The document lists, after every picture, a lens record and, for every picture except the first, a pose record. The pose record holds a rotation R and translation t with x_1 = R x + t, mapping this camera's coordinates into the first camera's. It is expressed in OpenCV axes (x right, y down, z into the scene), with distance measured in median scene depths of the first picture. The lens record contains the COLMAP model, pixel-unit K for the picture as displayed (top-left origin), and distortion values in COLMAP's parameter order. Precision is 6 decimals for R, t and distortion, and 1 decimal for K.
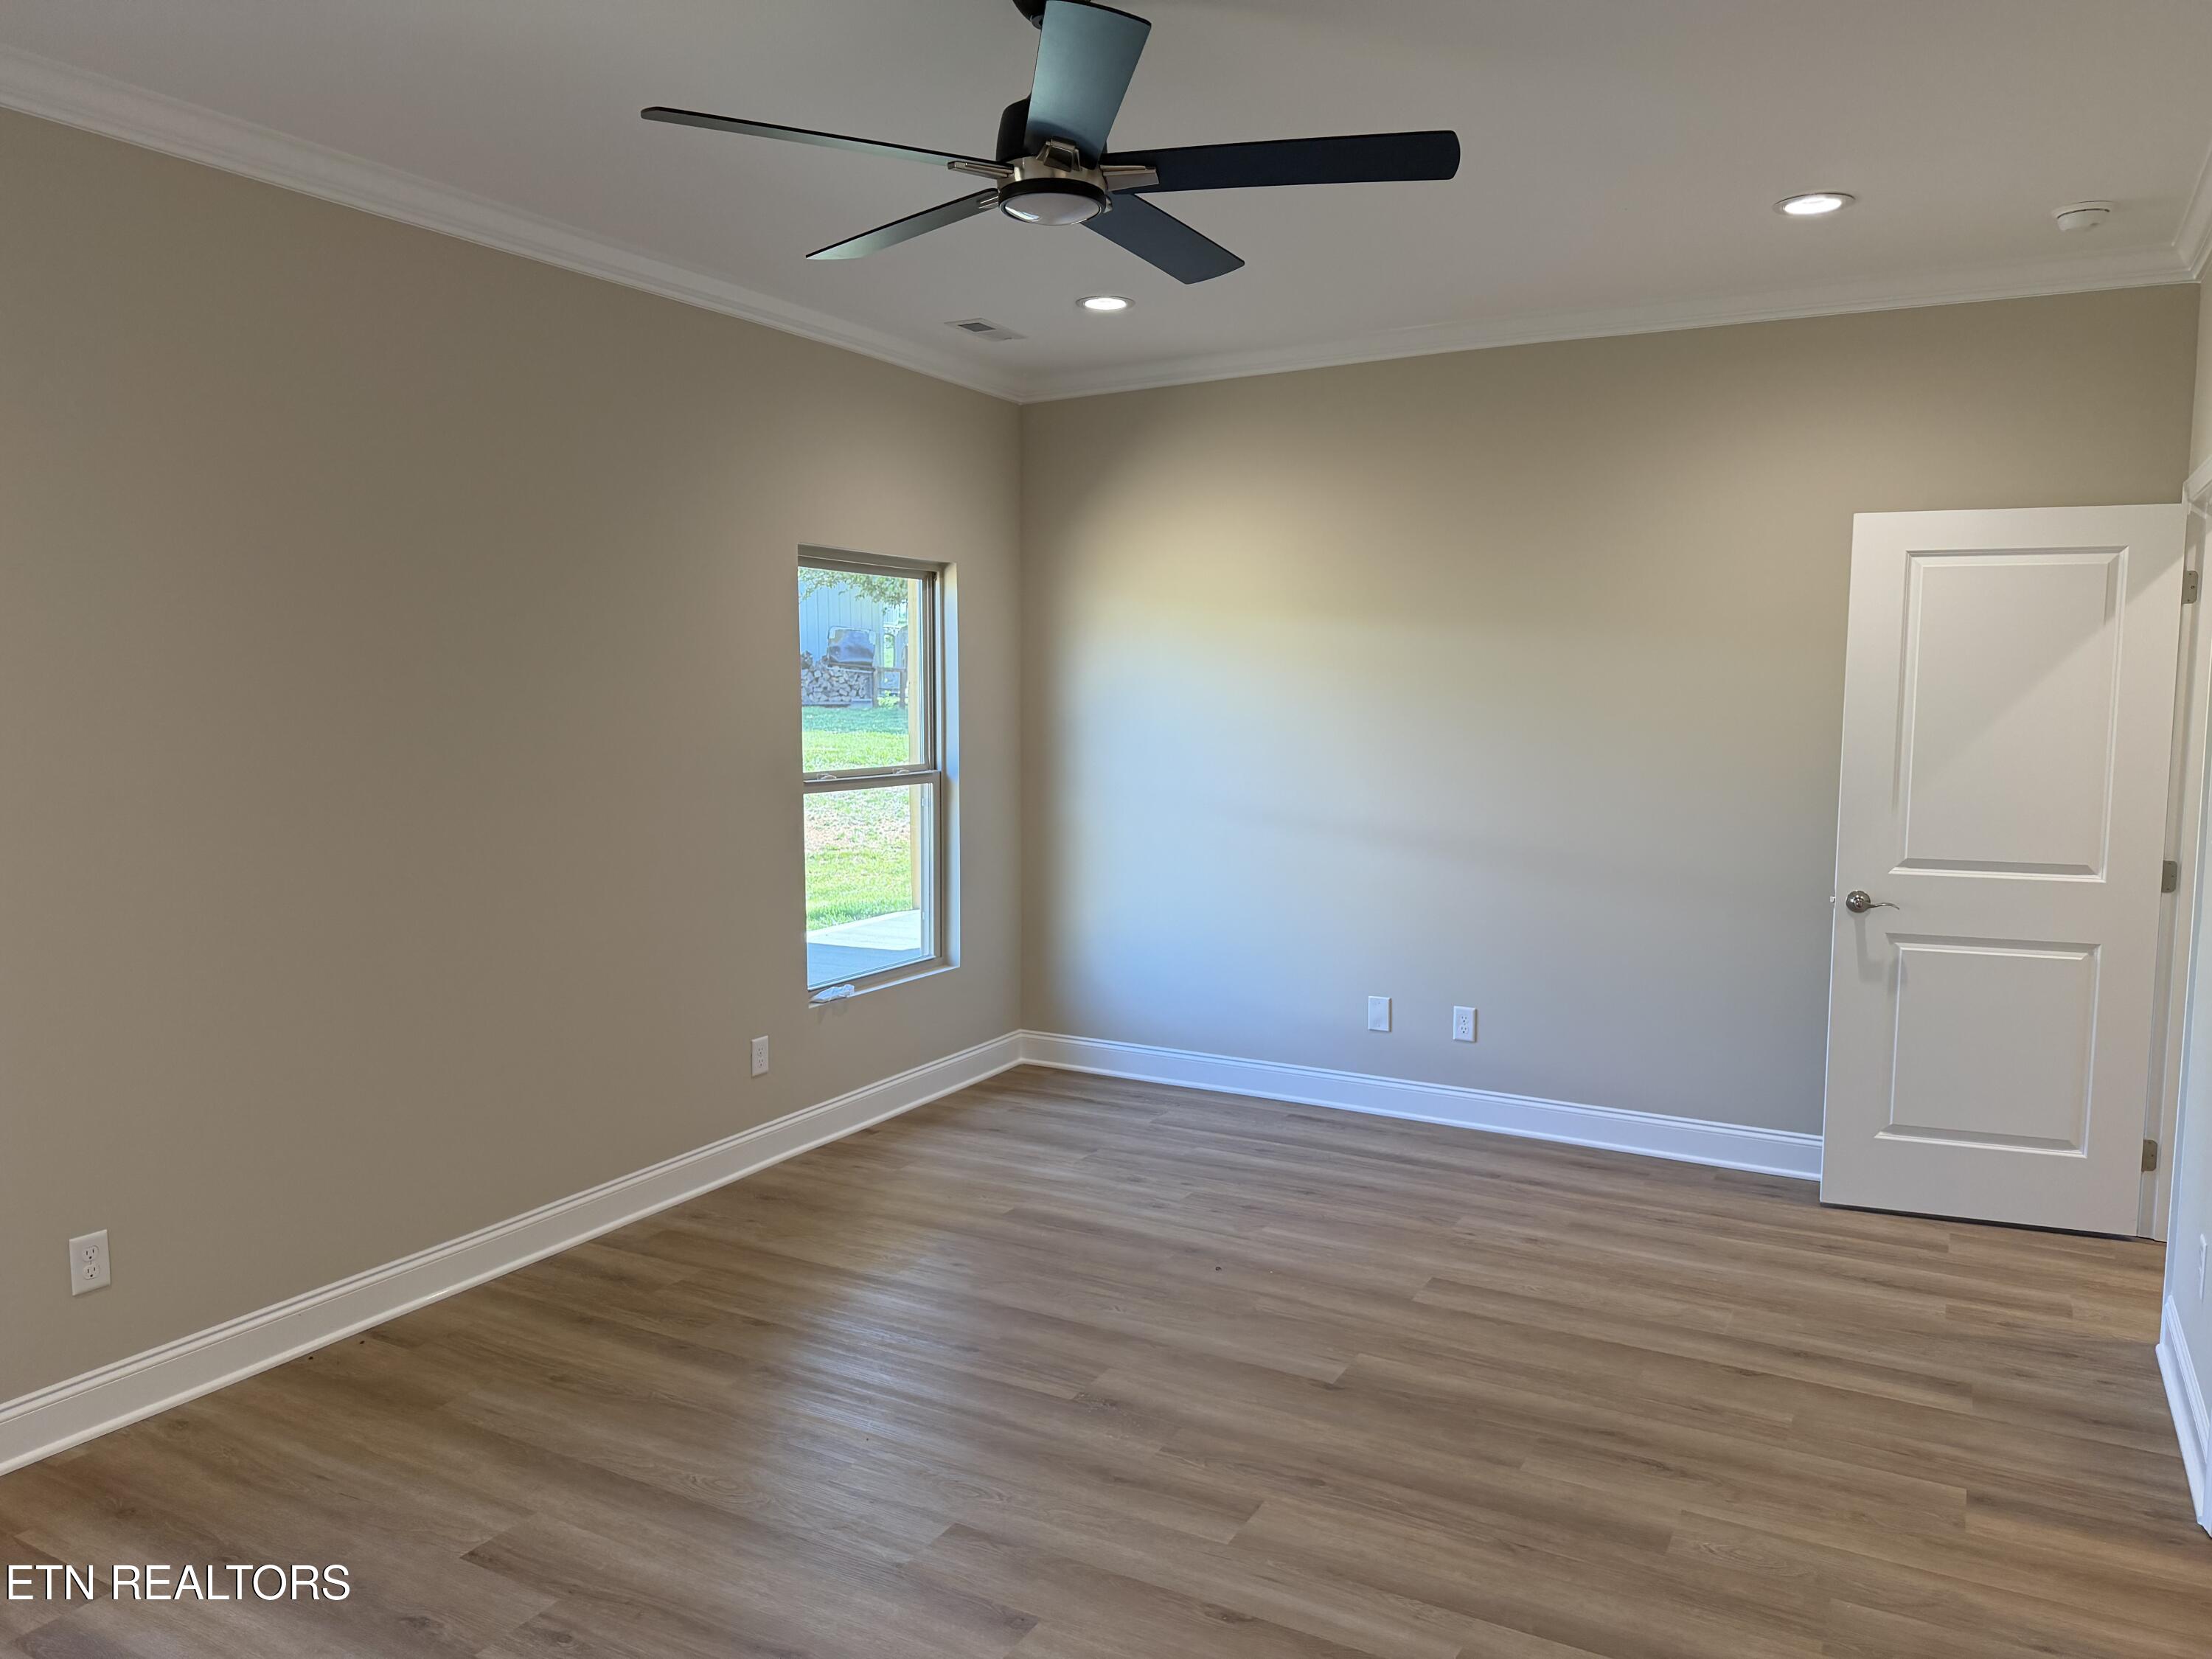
lens RADIAL K [[1568.1, 0, 1139.4], [0, 1568.1, 832.0], [0, 0, 1]] dist [-0.005932, -0.003418]
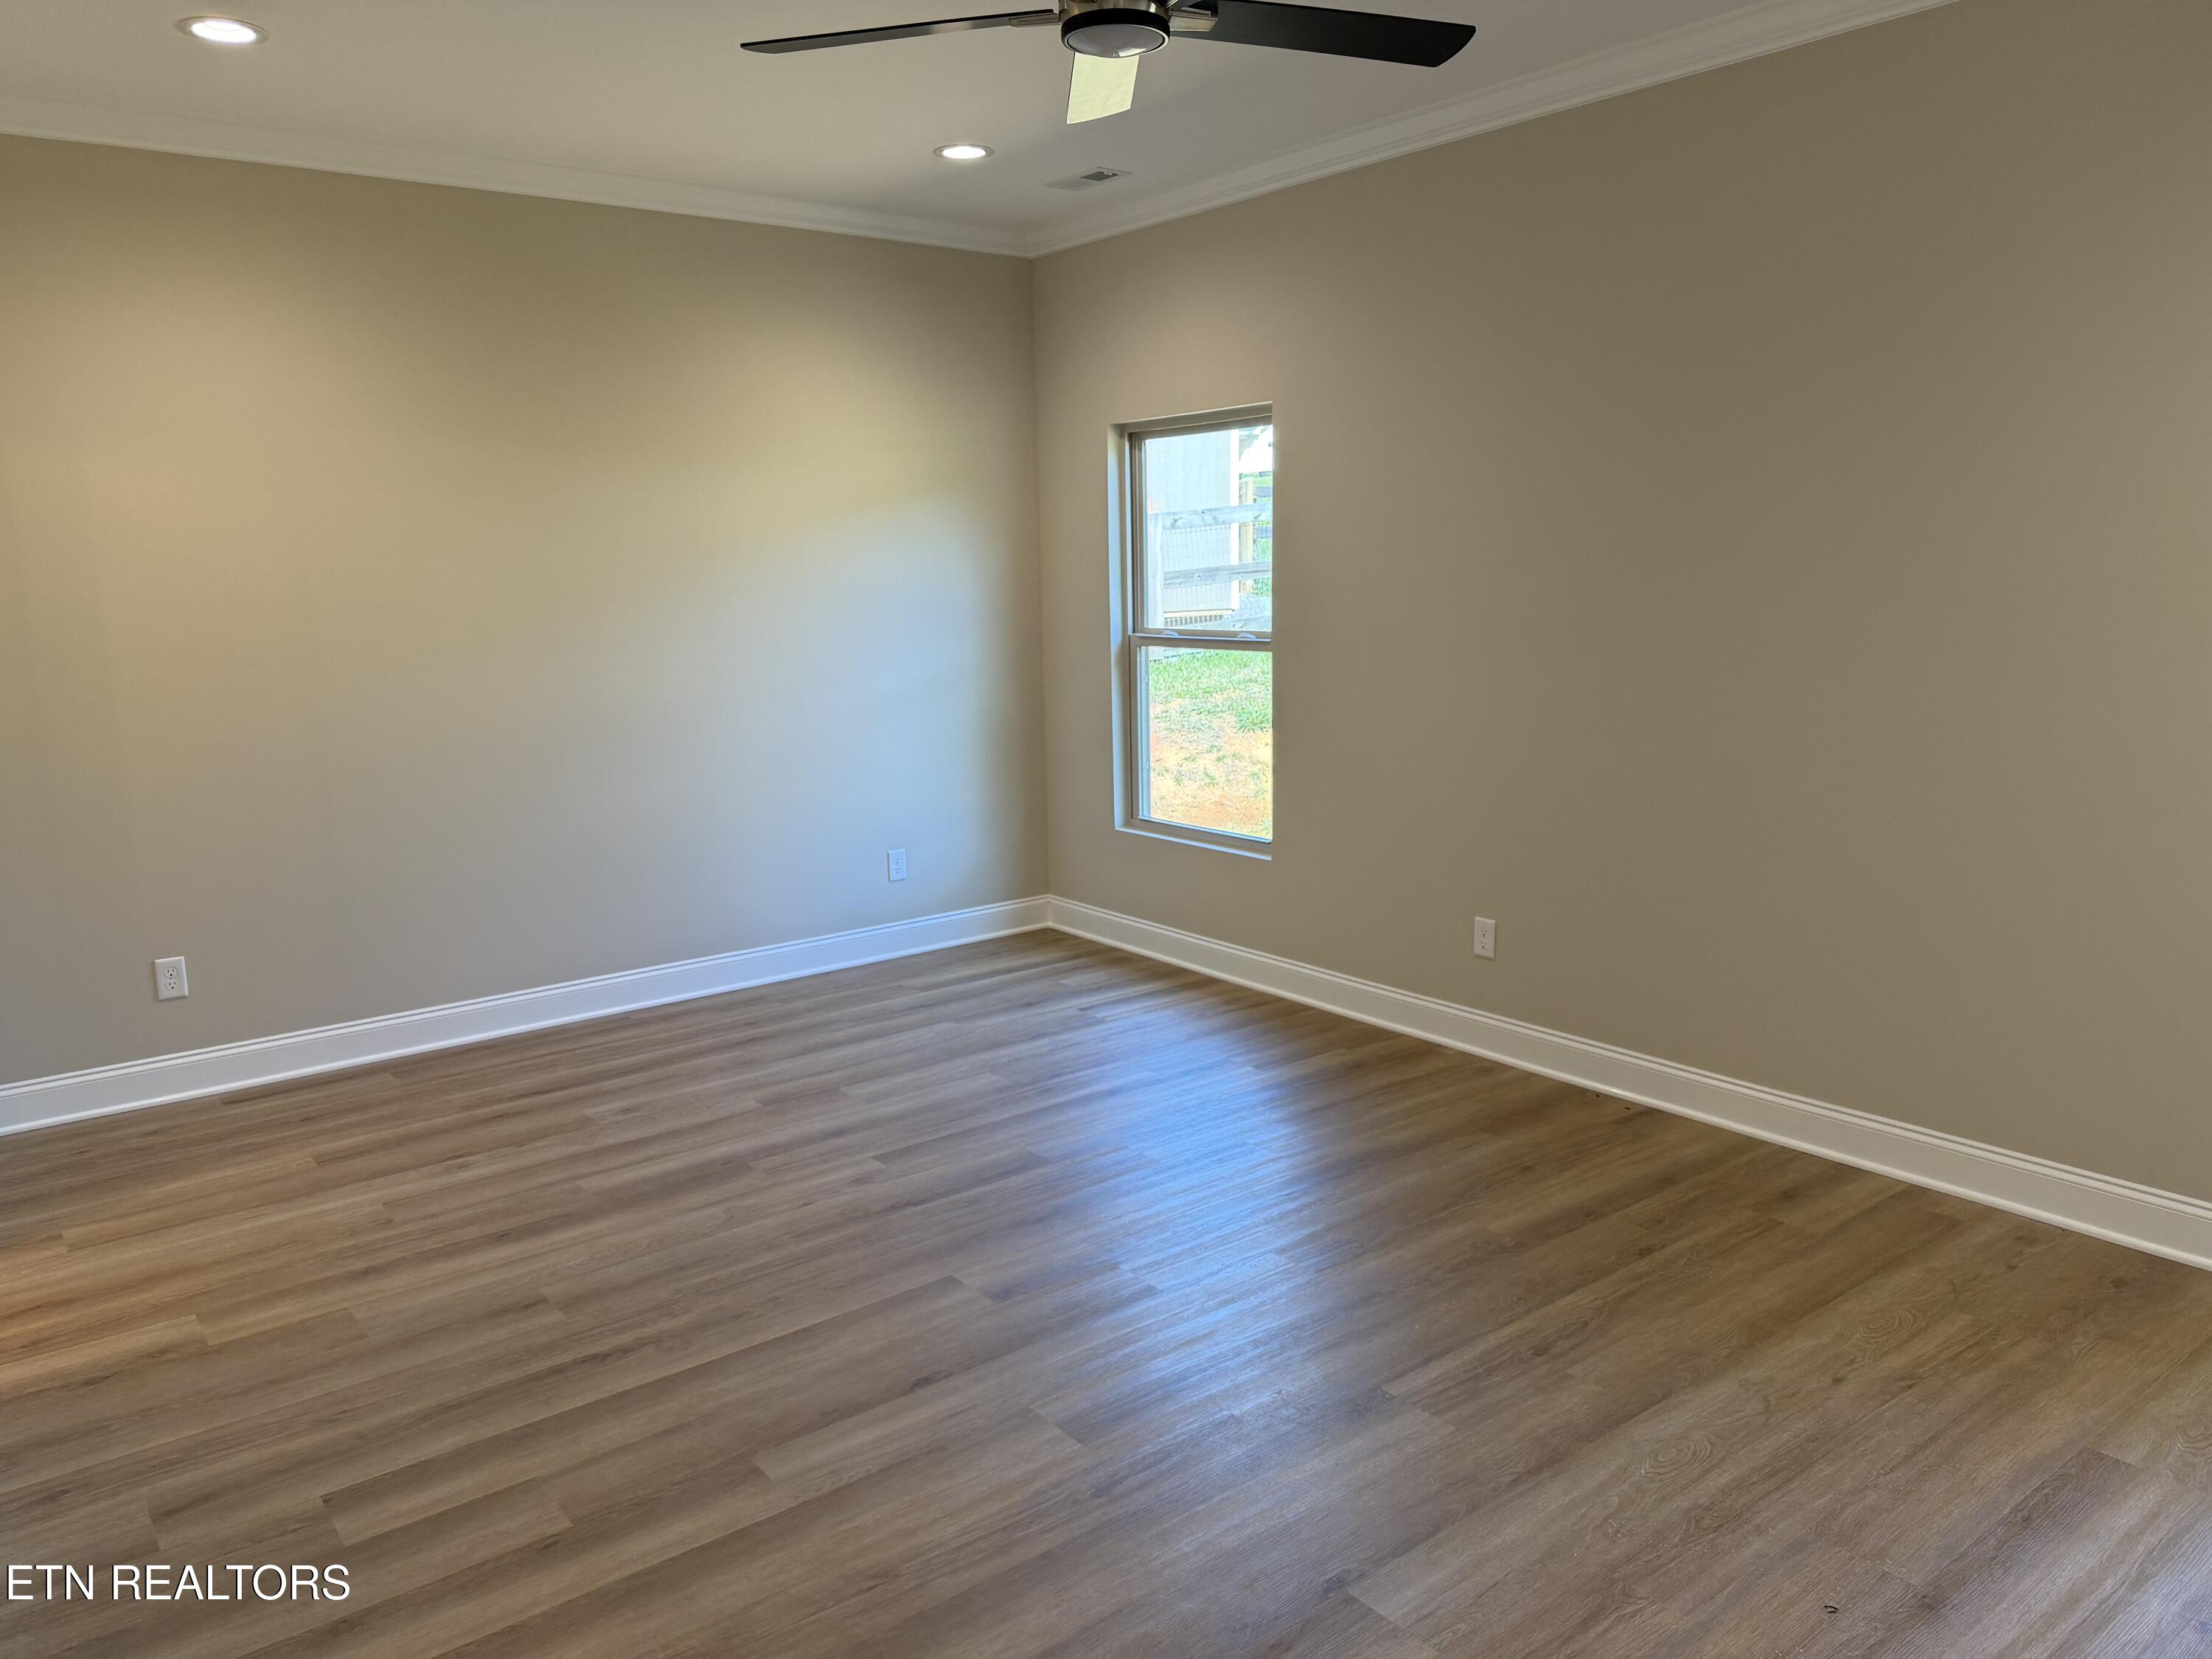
lens RADIAL K [[1568.1, 0, 1139.4], [0, 1568.1, 832.0], [0, 0, 1]] dist [-0.005932, -0.003418]
pose [[-0.395538, 0.167301, -0.903084, 0.722603], [-0.066804, 0.975425, 0.209962, -0.107499], [0.916017, 0.143378, -0.374641, 1.134618]]
